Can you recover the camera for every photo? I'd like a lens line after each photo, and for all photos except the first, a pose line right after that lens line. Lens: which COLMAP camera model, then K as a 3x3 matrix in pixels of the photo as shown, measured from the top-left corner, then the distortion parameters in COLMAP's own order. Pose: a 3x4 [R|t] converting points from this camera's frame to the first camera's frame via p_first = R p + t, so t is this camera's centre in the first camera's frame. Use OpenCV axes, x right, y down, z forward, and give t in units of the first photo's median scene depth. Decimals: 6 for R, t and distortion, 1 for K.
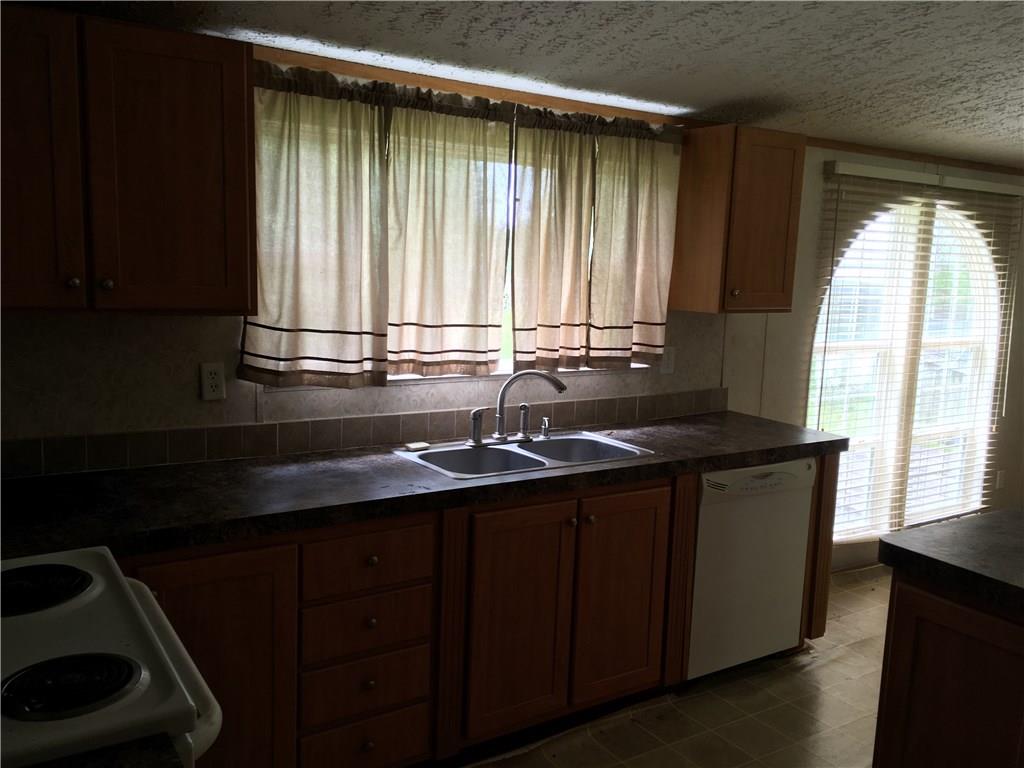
lens RADIAL K [[873.4, 0, 512.0], [0, 873.4, 384.0], [0, 0, 1]] dist [0.046042, -0.007330]
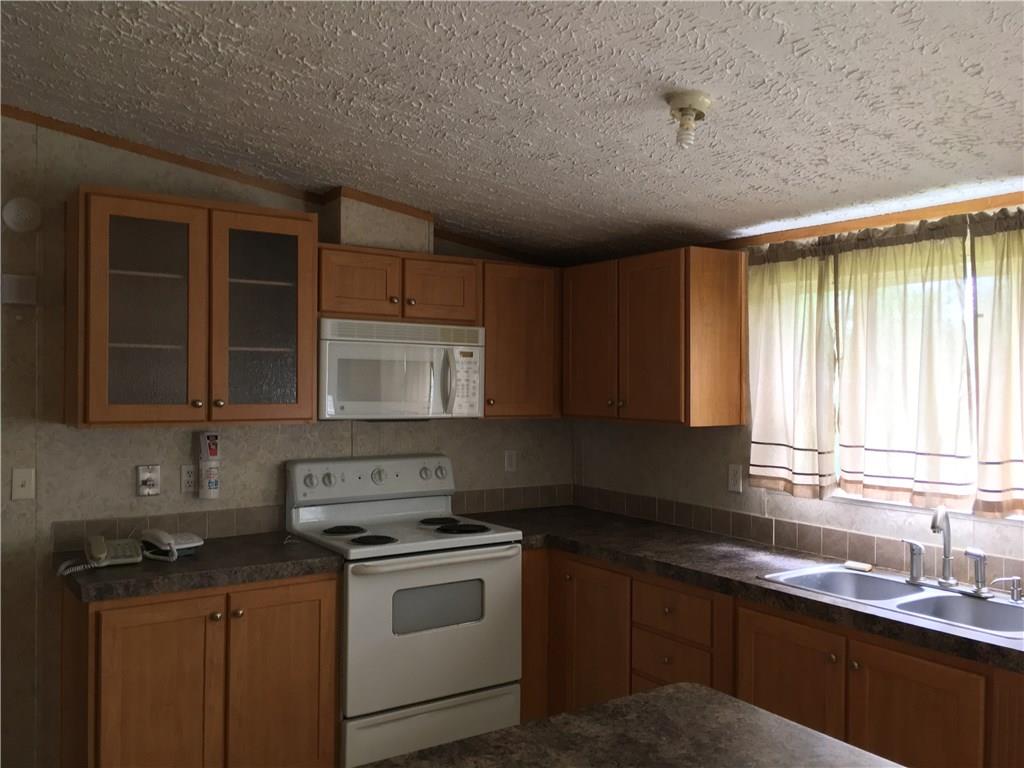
lens RADIAL K [[873.4, 0, 512.0], [0, 873.4, 384.0], [0, 0, 1]] dist [0.046042, -0.007330]
pose [[0.019403, -0.038255, -0.999080, 0.945748], [-0.151427, 0.987628, -0.040757, -0.036599], [0.988278, 0.152078, 0.013370, 0.568305]]
